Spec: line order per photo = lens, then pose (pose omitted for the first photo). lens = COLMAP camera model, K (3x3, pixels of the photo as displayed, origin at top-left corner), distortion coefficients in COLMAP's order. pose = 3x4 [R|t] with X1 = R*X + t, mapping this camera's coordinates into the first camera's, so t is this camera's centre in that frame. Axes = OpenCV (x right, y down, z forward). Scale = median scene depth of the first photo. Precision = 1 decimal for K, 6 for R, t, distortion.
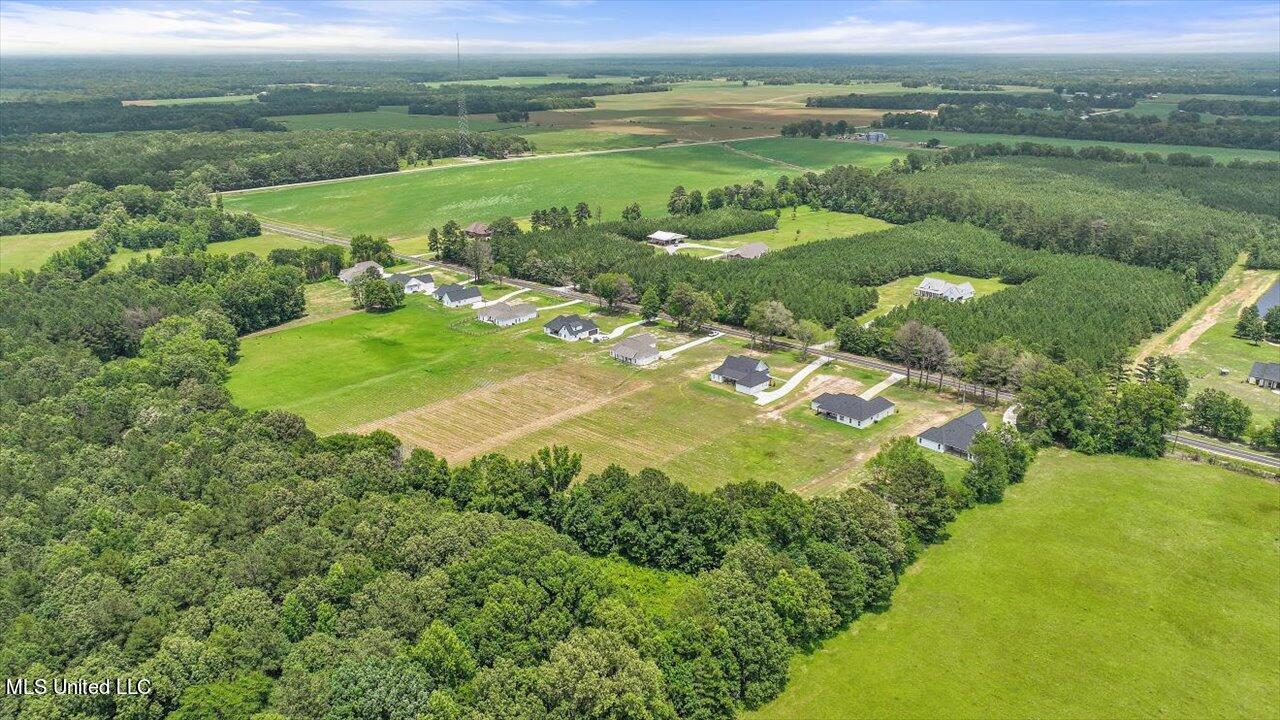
lens RADIAL K [[915.8, 0, 640.0], [0, 915.8, 360.0], [0, 0, 1]] dist [0.005827, 0.002867]
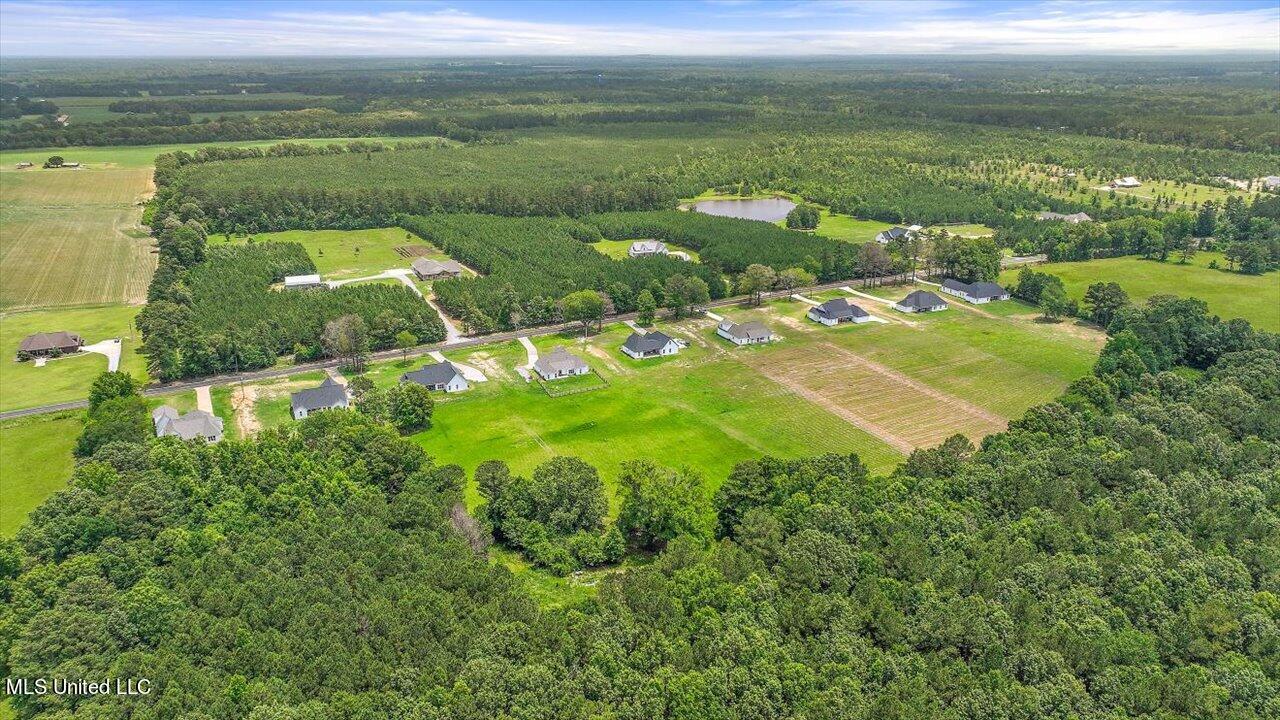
lens RADIAL K [[902.0, 0, 635.5], [0, 902.0, 397.4], [0, 0, 1]] dist [0.000105, 0.002773]
pose [[0.349049, -0.331633, 0.876461, -0.907716], [0.302439, 0.925104, 0.229592, -0.201316], [-0.886958, 0.184937, 0.423206, 0.629008]]
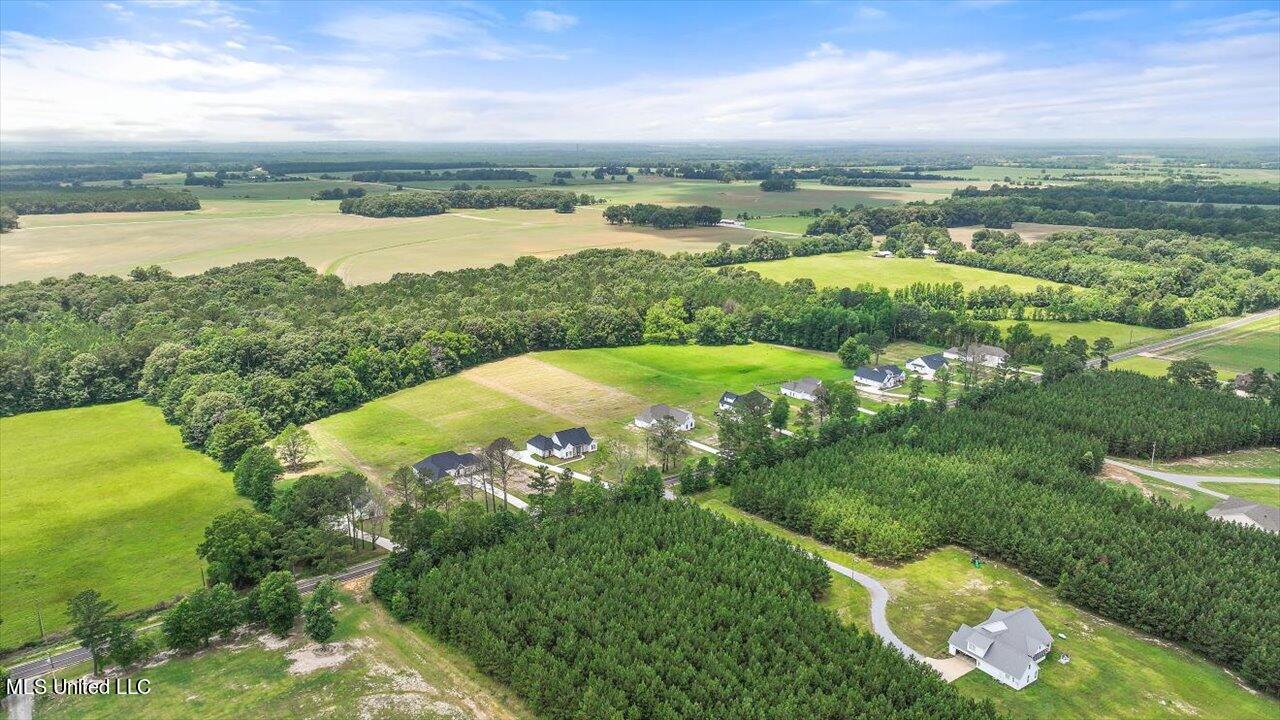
lens RADIAL K [[915.8, 0, 640.0], [0, 915.8, 360.0], [0, 0, 1]] dist [0.005827, 0.002867]
pose [[-0.158633, 0.237216, -0.958417, 0.885291], [-0.314671, 0.907943, 0.276806, -0.316389], [0.935851, 0.345497, -0.069385, 0.940962]]
